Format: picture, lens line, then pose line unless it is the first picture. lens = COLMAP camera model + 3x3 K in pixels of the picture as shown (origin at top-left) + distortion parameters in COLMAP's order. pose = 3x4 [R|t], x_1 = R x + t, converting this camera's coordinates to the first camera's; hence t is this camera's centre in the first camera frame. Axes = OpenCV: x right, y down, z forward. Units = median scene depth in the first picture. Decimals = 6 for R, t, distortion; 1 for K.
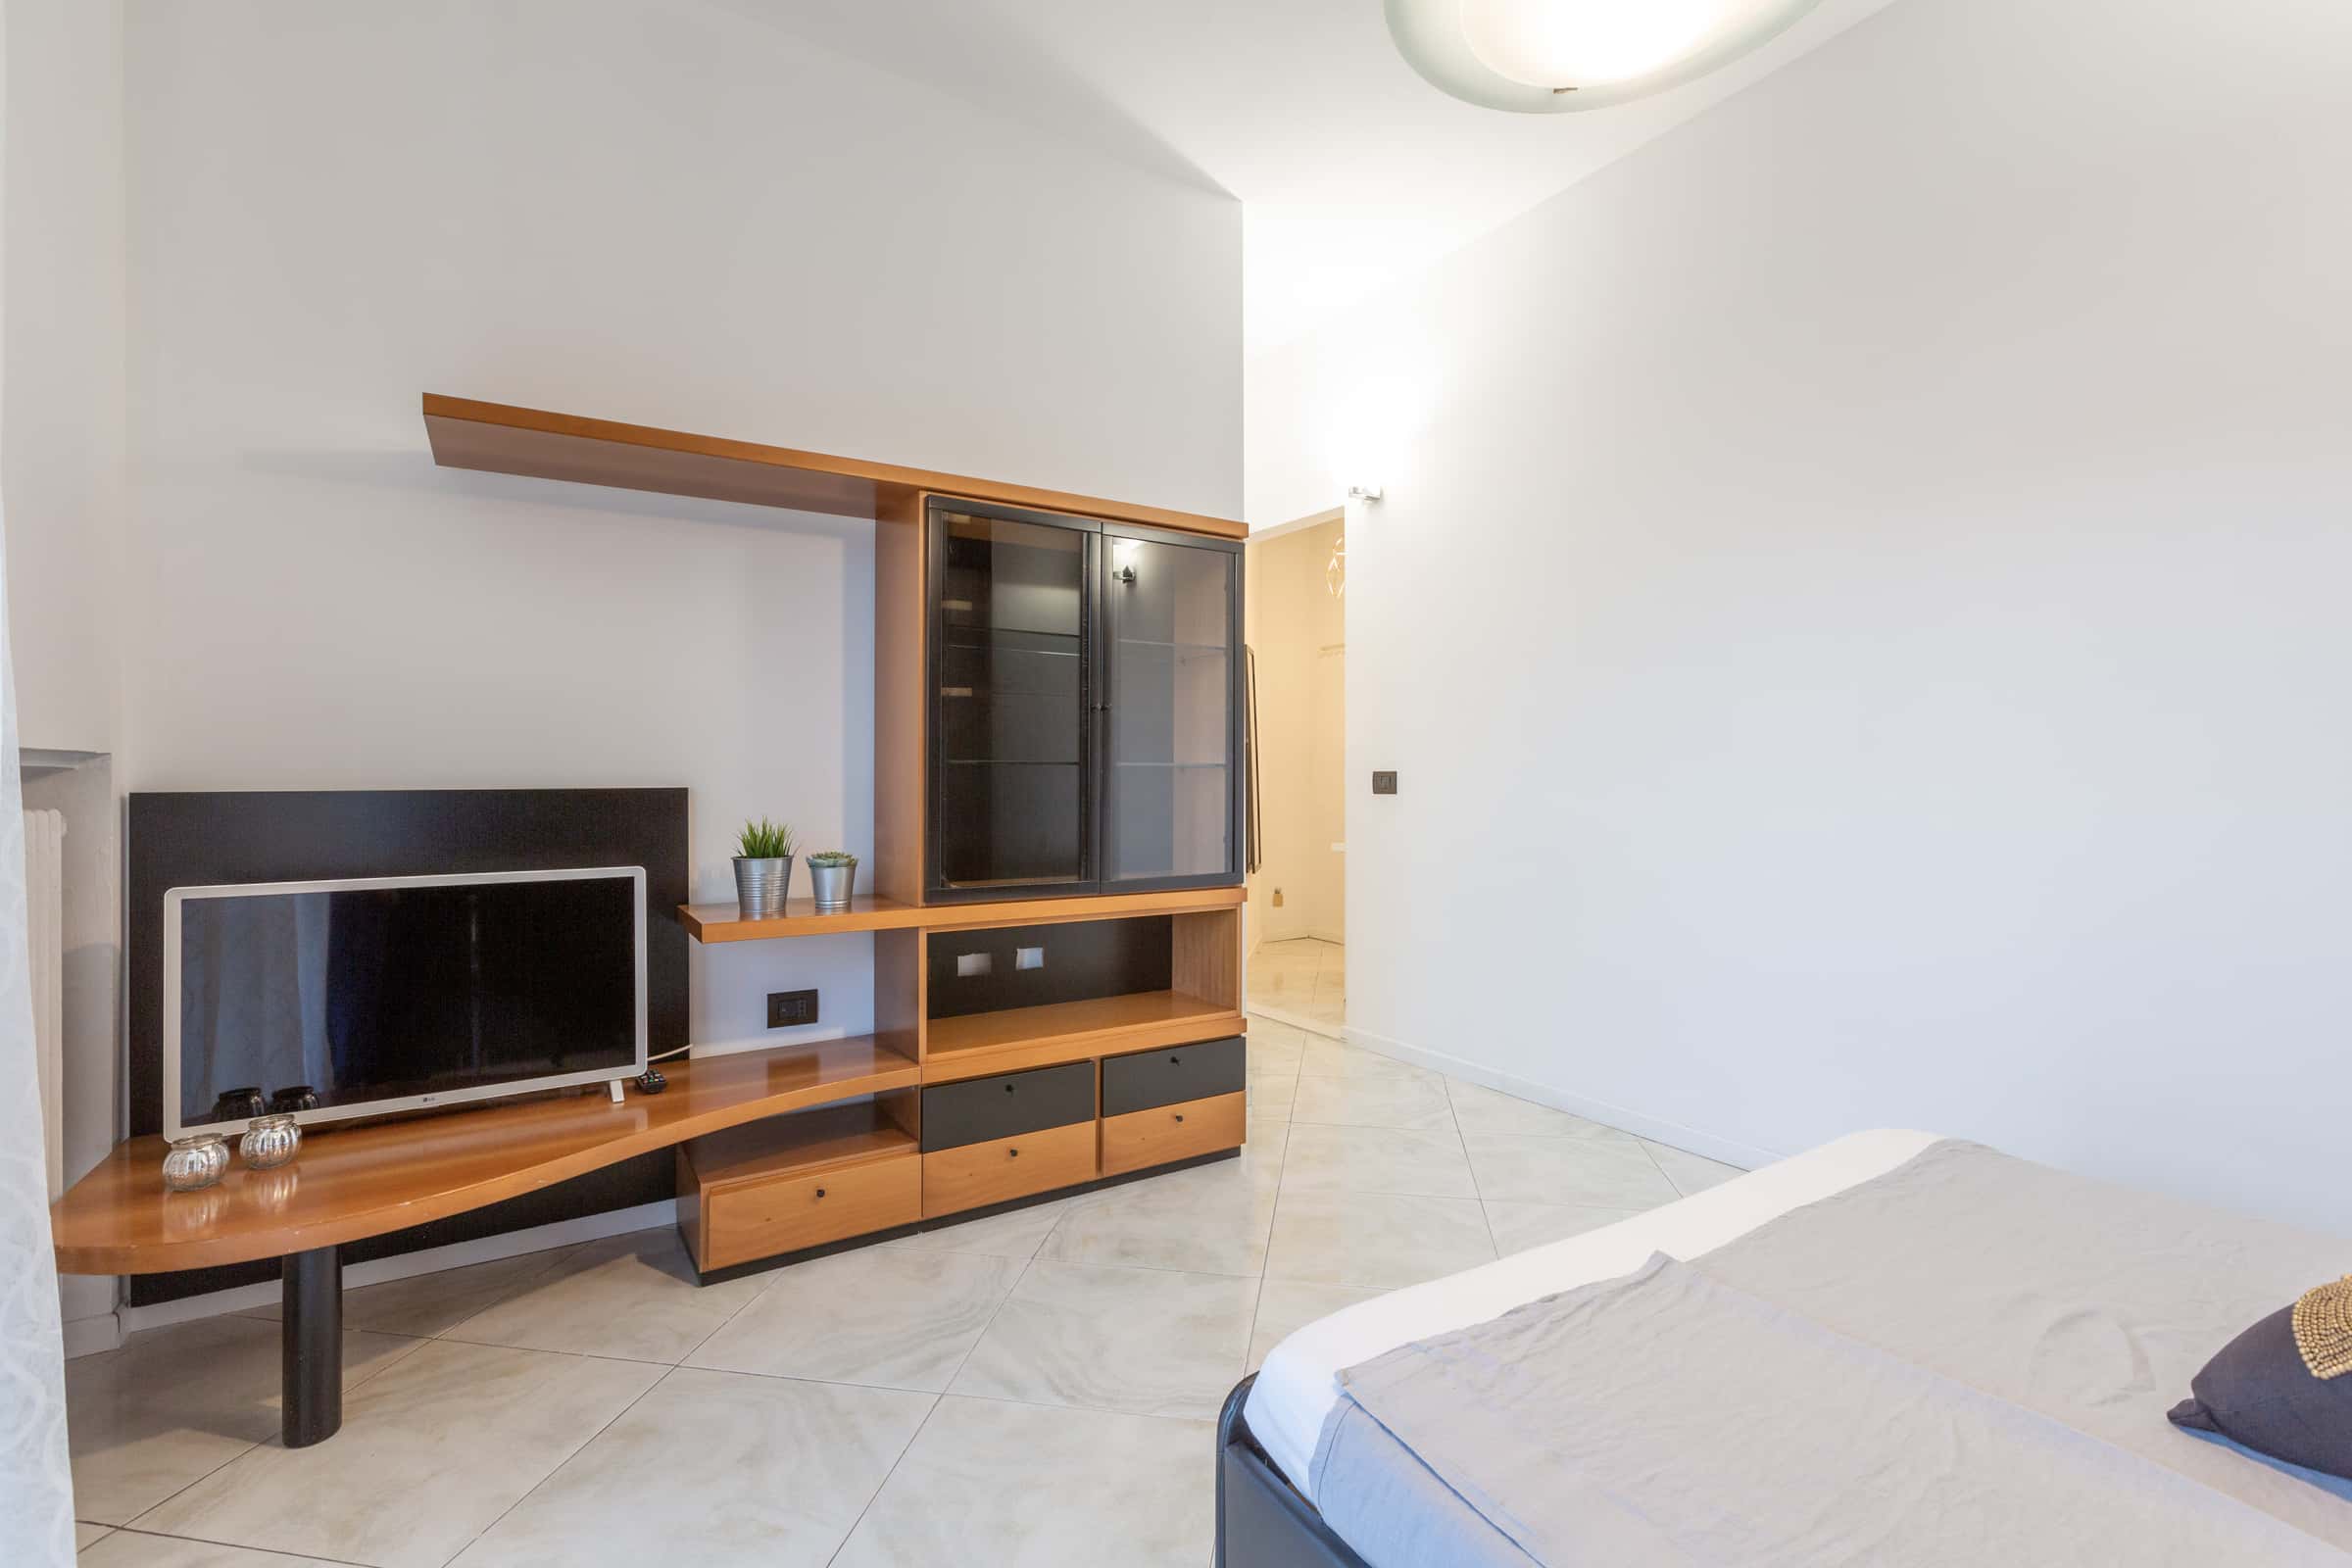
lens RADIAL K [[1039.8, 0, 1170.1], [0, 1039.8, 782.1], [0, 0, 1]] dist [-0.002362, -0.000250]
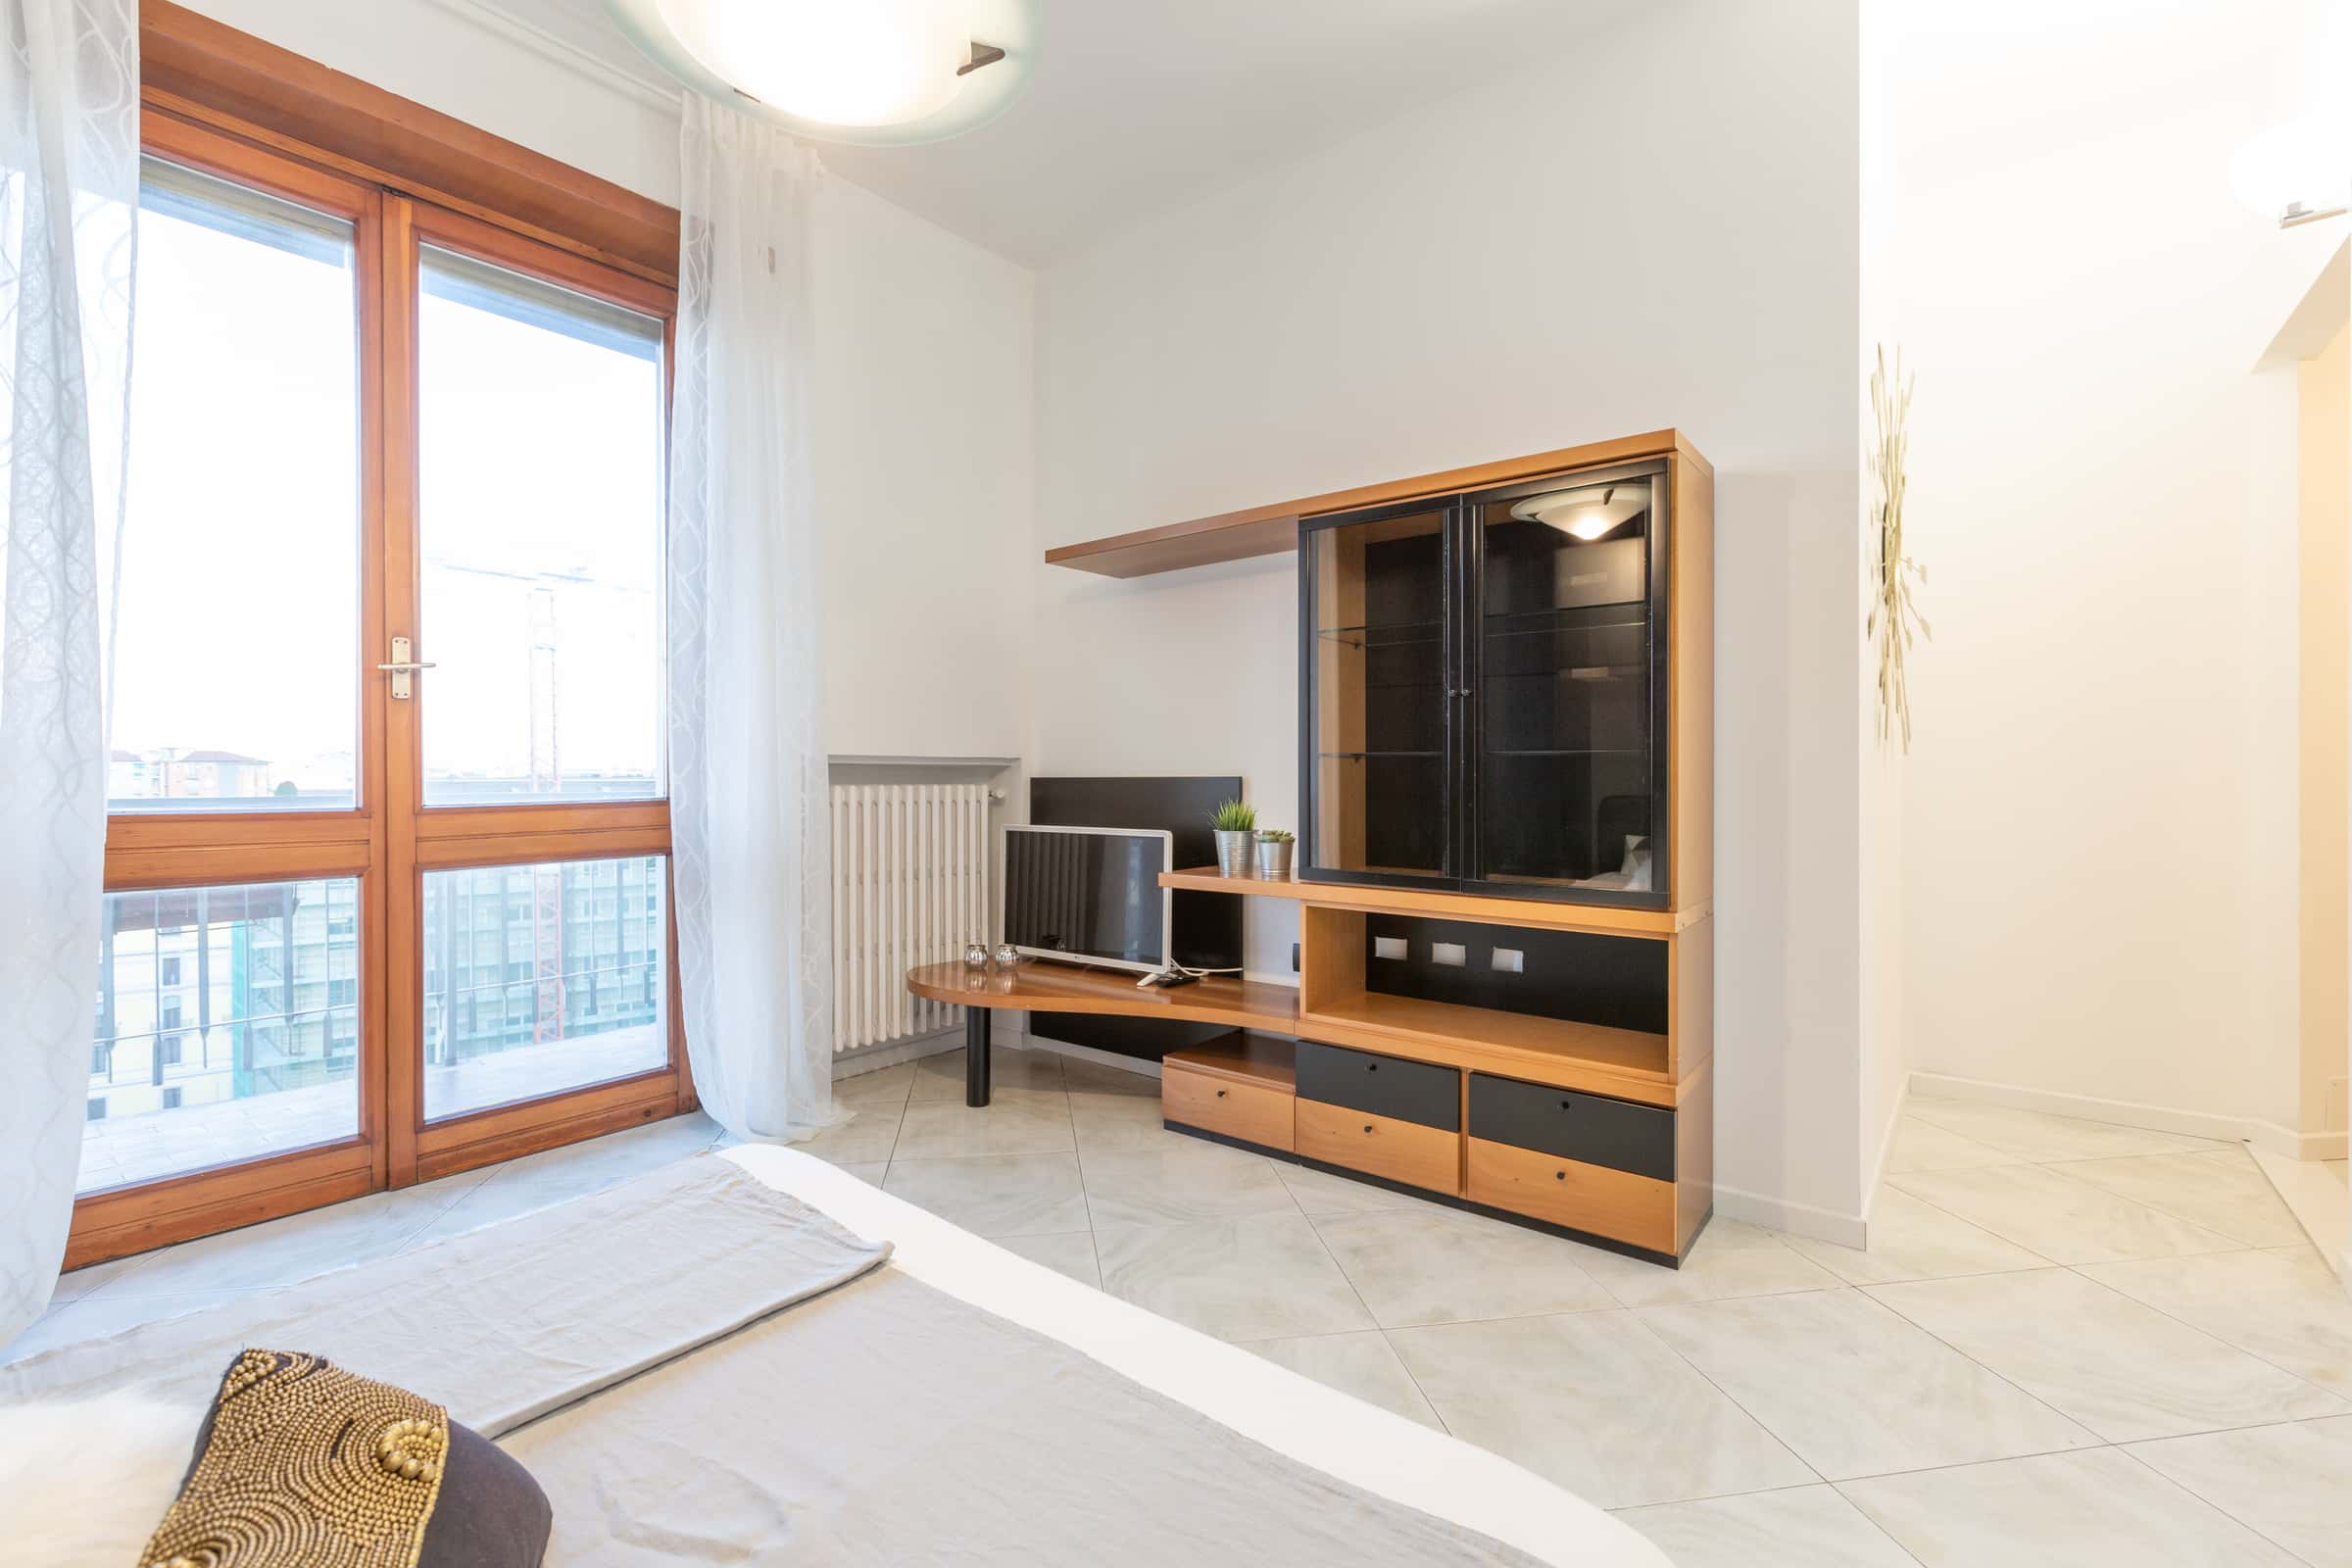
lens RADIAL K [[1039.8, 0, 1172.5], [0, 1039.8, 779.5], [0, 0, 1]] dist [-0.002362, -0.000250]
pose [[0.319347, 0.009329, -0.947592, 0.796164], [-0.000451, 0.999953, 0.009693, -0.004301], [0.947638, -0.002668, 0.319337, 0.496043]]
